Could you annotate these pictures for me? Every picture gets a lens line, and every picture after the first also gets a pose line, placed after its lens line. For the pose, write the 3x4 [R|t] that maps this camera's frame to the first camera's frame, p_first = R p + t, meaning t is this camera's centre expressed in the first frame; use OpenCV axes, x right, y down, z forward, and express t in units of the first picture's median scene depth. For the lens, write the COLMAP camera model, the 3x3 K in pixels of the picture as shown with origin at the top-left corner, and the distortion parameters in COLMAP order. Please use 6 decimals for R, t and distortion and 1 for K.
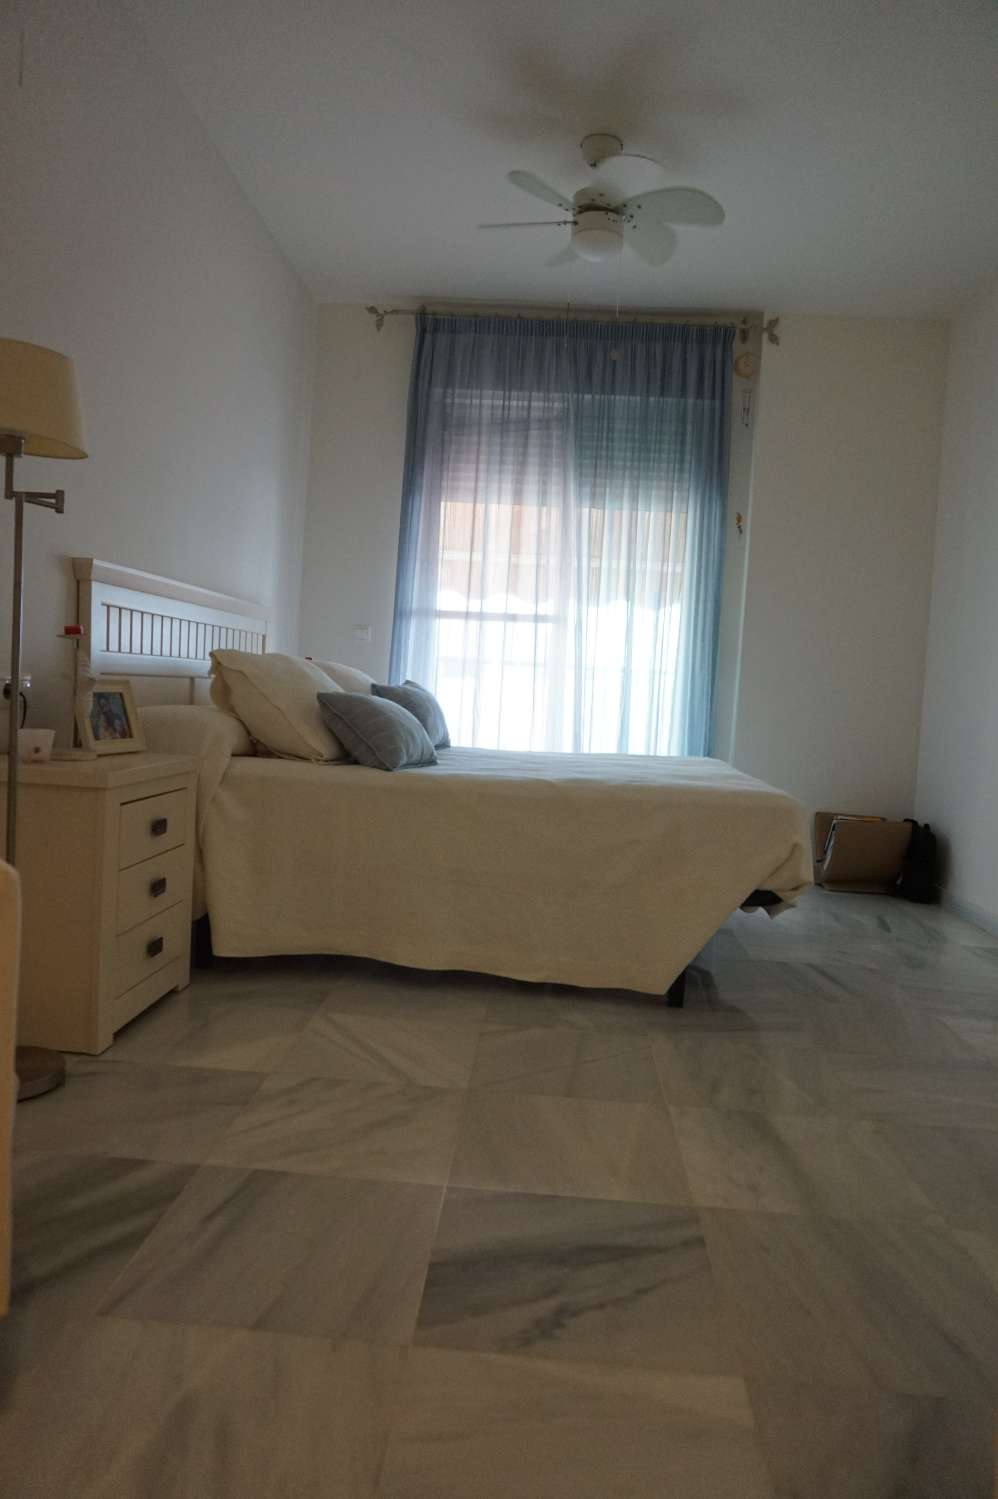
lens RADIAL K [[1005.2, 0, 499.0], [0, 1005.2, 749.5], [0, 0, 1]] dist [-0.051869, 0.034624]
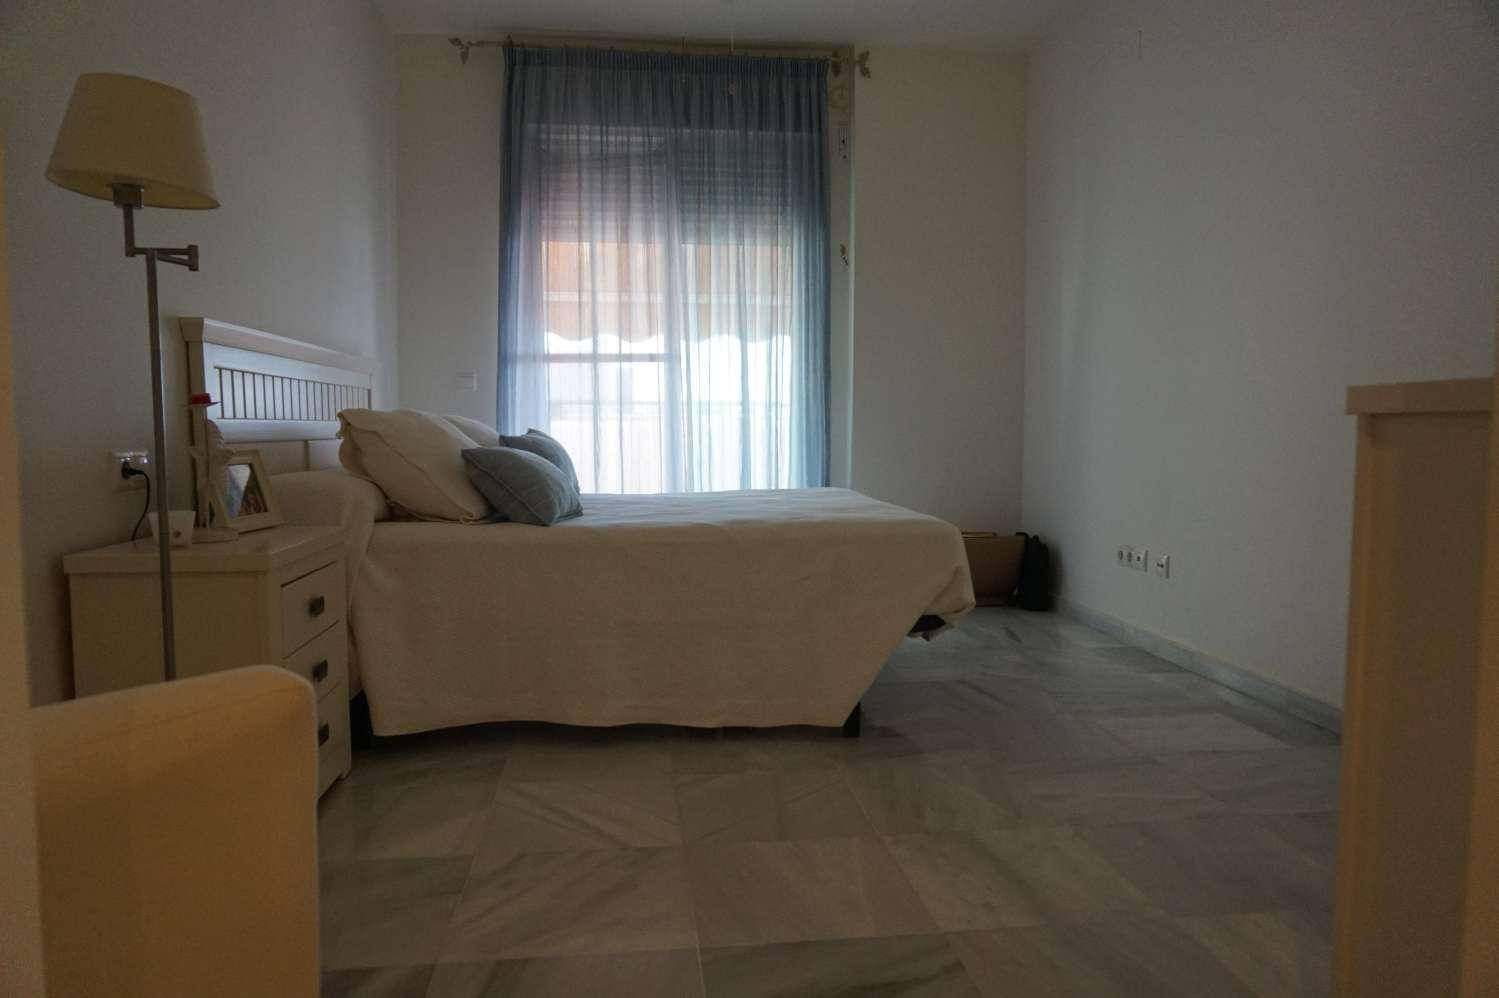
lens RADIAL K [[1005.2, 0, 747.0], [0, 1005.2, 502.9], [0, 0, 1]] dist [-0.051869, 0.034624]
pose [[0.982161, -0.070385, 0.174371, -0.065254], [0.066876, 0.997424, 0.025925, -0.009699], [-0.175746, -0.013802, 0.984339, 0.014444]]
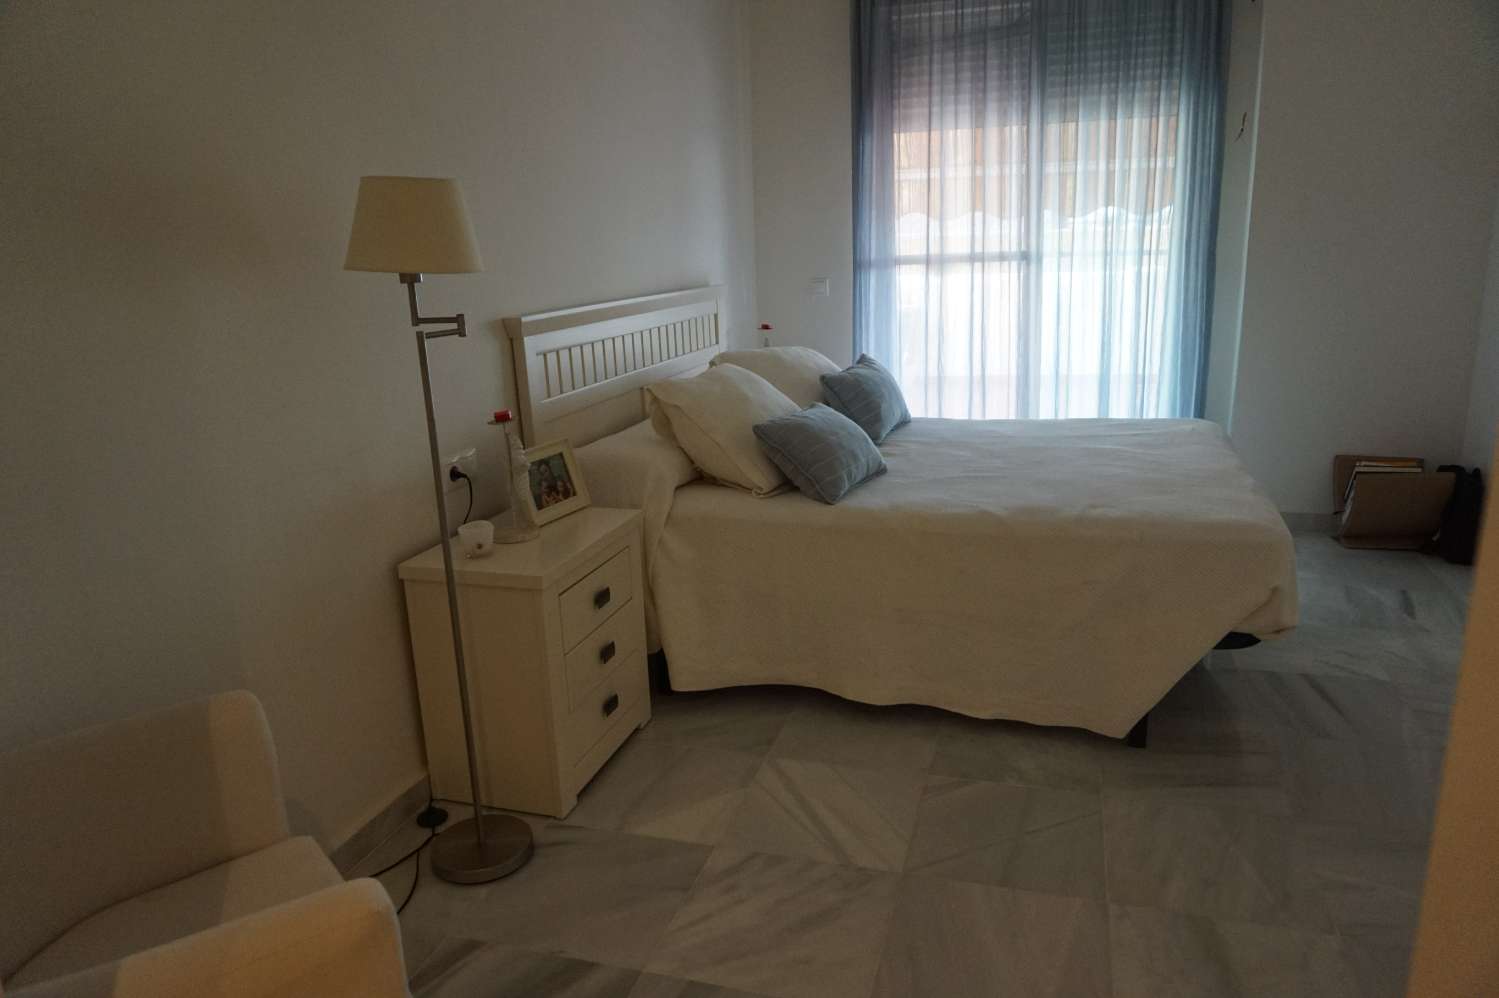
lens RADIAL K [[1005.2, 0, 747.0], [0, 1005.2, 502.9], [0, 0, 1]] dist [-0.051869, 0.034624]
pose [[0.965461, -0.032518, -0.258509, 0.050517], [0.082580, 0.979219, 0.185234, -0.127487], [0.247114, -0.200184, 0.948083, 0.040794]]
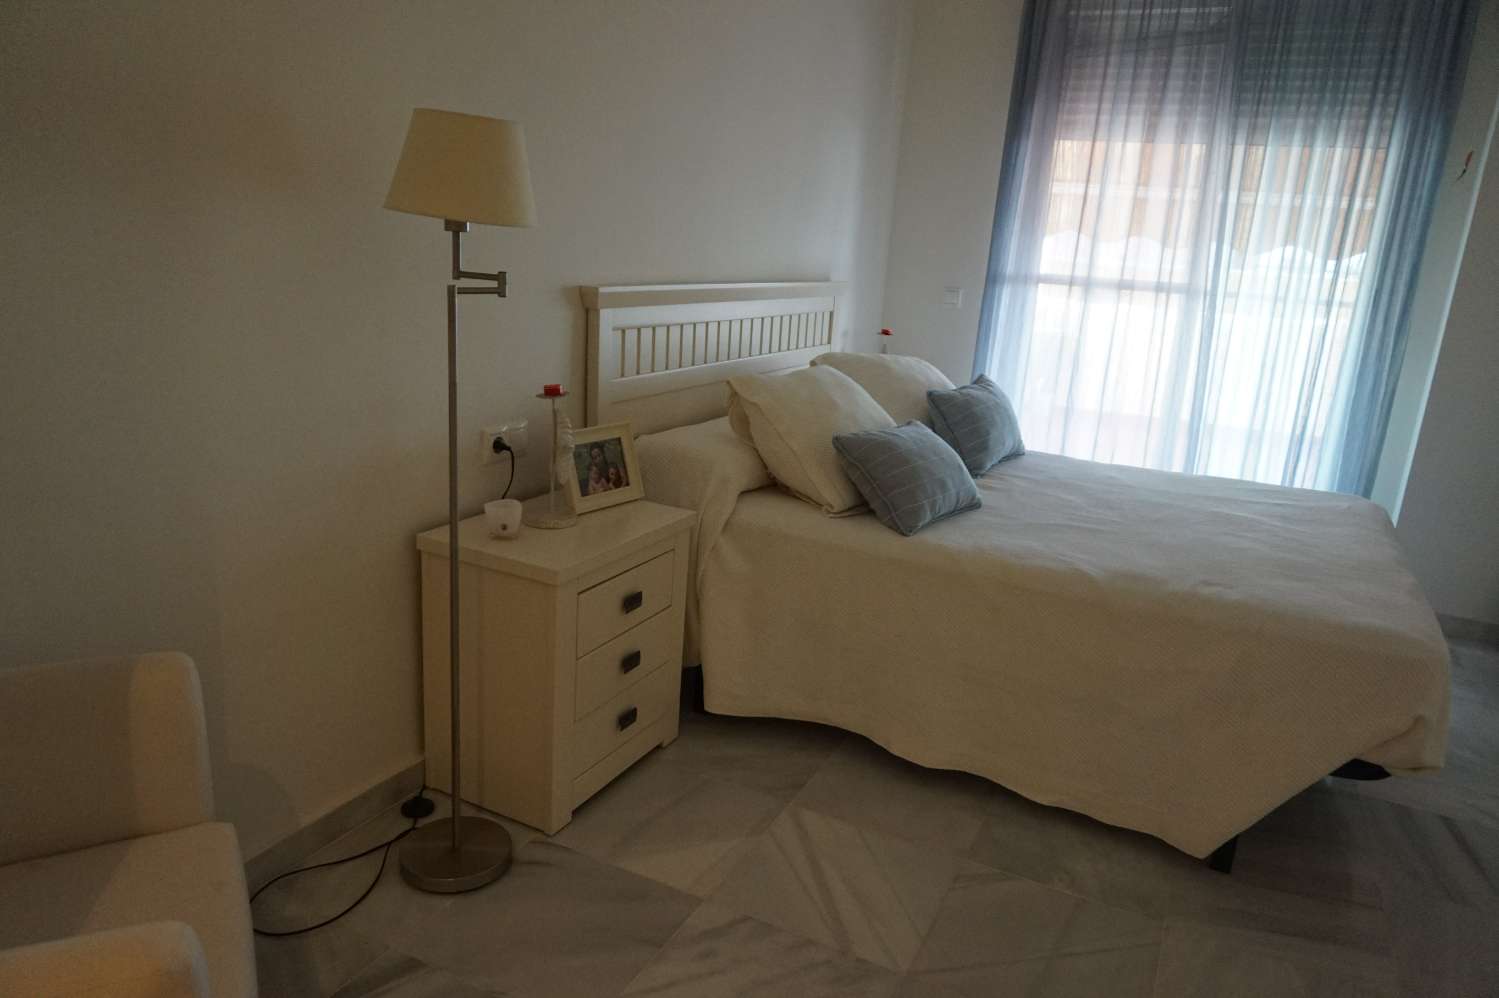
lens RADIAL K [[1005.2, 0, 747.0], [0, 1005.2, 502.9], [0, 0, 1]] dist [-0.051869, 0.034624]
pose [[0.918950, 0.102941, -0.380703, 0.071842], [-0.033861, 0.982363, 0.183894, -0.123020], [0.392919, -0.156098, 0.906227, 0.122729]]
